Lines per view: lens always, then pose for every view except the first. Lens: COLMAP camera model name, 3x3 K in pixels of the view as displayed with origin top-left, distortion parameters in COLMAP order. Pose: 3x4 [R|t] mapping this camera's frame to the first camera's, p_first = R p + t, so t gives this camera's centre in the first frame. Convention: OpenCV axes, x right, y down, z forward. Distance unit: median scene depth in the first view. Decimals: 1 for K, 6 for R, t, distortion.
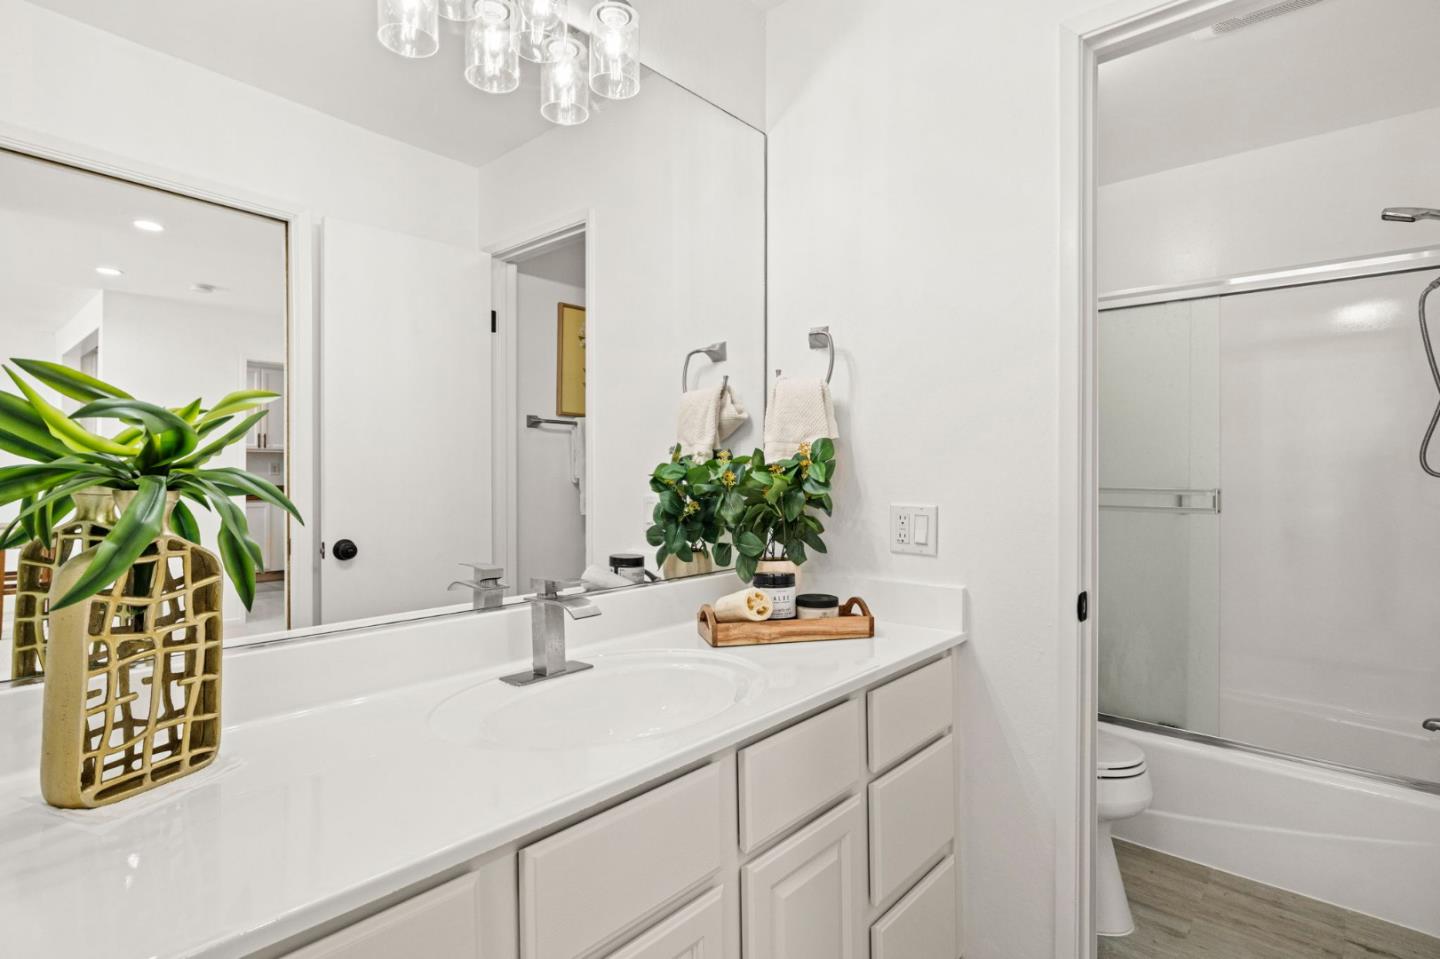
lens RADIAL K [[712.9, 0, 720.0], [0, 712.9, 479.5], [0, 0, 1]] dist [-0.000881, -0.000277]
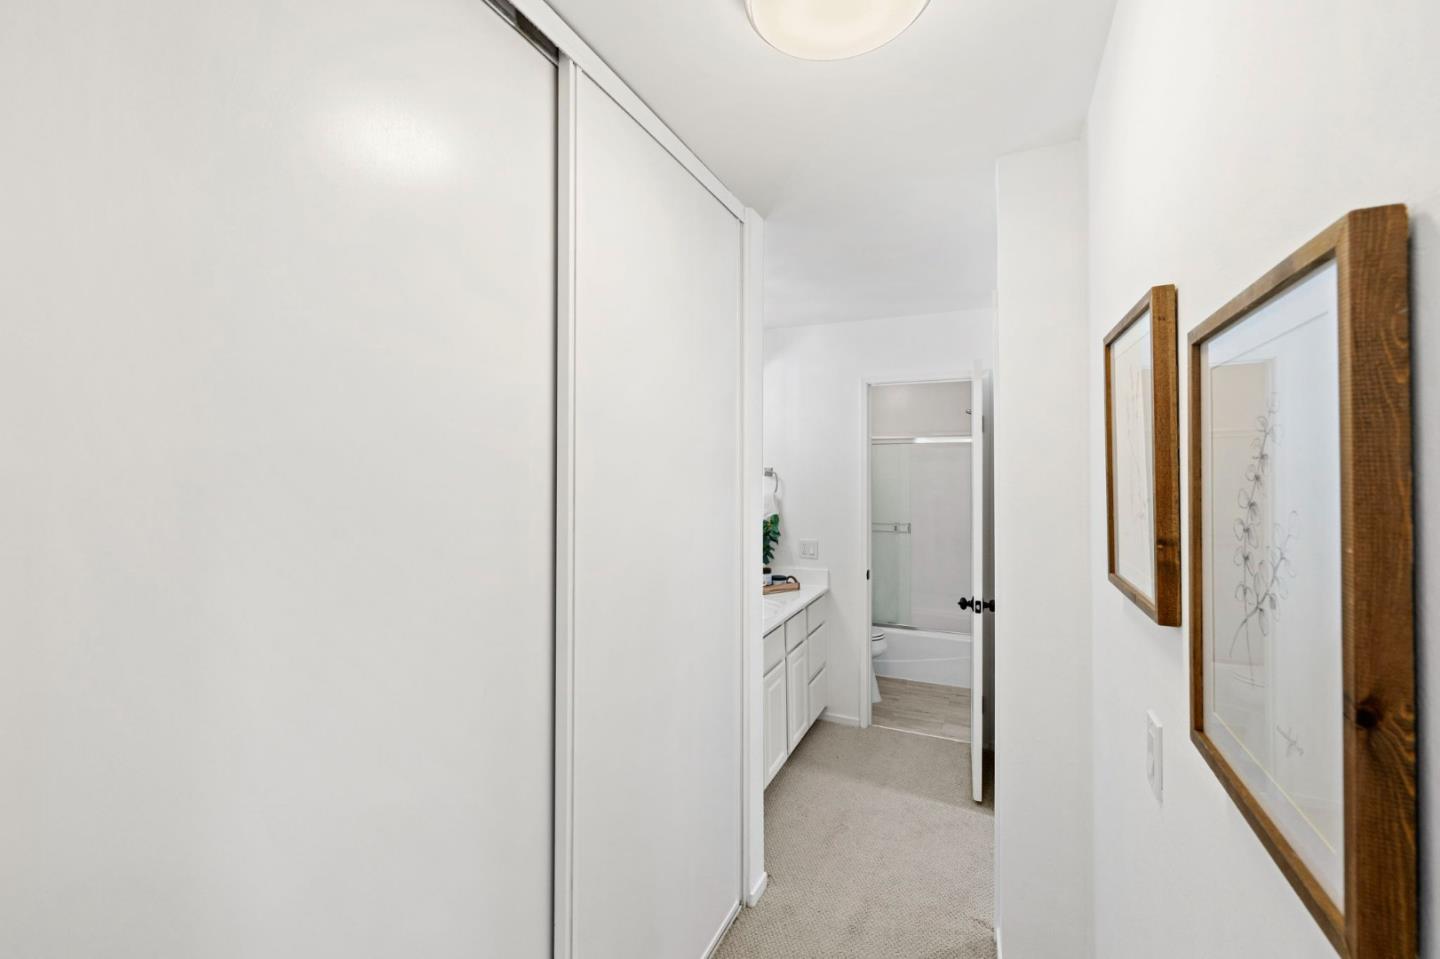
lens RADIAL K [[613.6, 0, 710.1], [0, 613.6, 472.9], [0, 0, 1]] dist [0.004757, 0.000407]
pose [[0.958979, -0.000864, 0.283477, -0.696812], [0.002184, 0.999988, -0.004338, -0.195936], [-0.283470, 0.004779, 0.958969, -1.040942]]
